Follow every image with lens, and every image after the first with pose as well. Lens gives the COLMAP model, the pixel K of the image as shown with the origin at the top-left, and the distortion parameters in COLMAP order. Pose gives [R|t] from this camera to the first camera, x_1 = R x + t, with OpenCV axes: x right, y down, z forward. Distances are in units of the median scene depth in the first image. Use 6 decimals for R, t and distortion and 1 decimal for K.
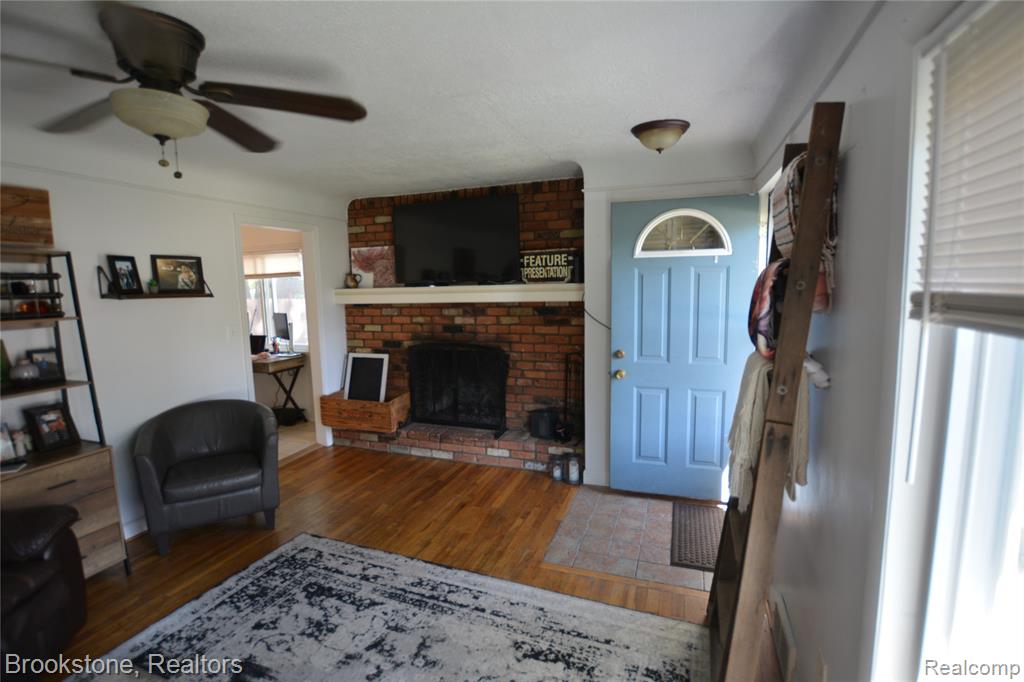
lens RADIAL K [[483.1, 0, 512.0], [0, 483.1, 341.0], [0, 0, 1]] dist [-0.025816, 0.000585]
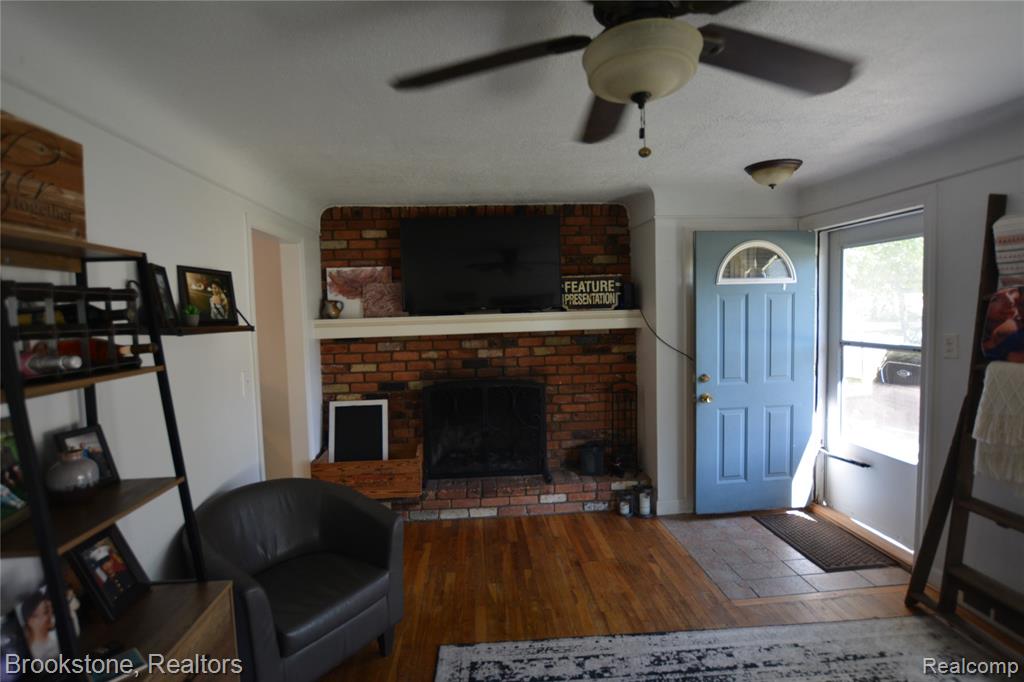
lens RADIAL K [[503.1, 0, 512.0], [0, 503.1, 341.0], [0, 0, 1]] dist [-0.023762, -0.000511]
pose [[0.908305, -0.030536, 0.417192, -0.476309], [0.058000, 0.996892, -0.053310, -0.014876], [-0.414267, 0.072619, 0.907254, 0.165989]]
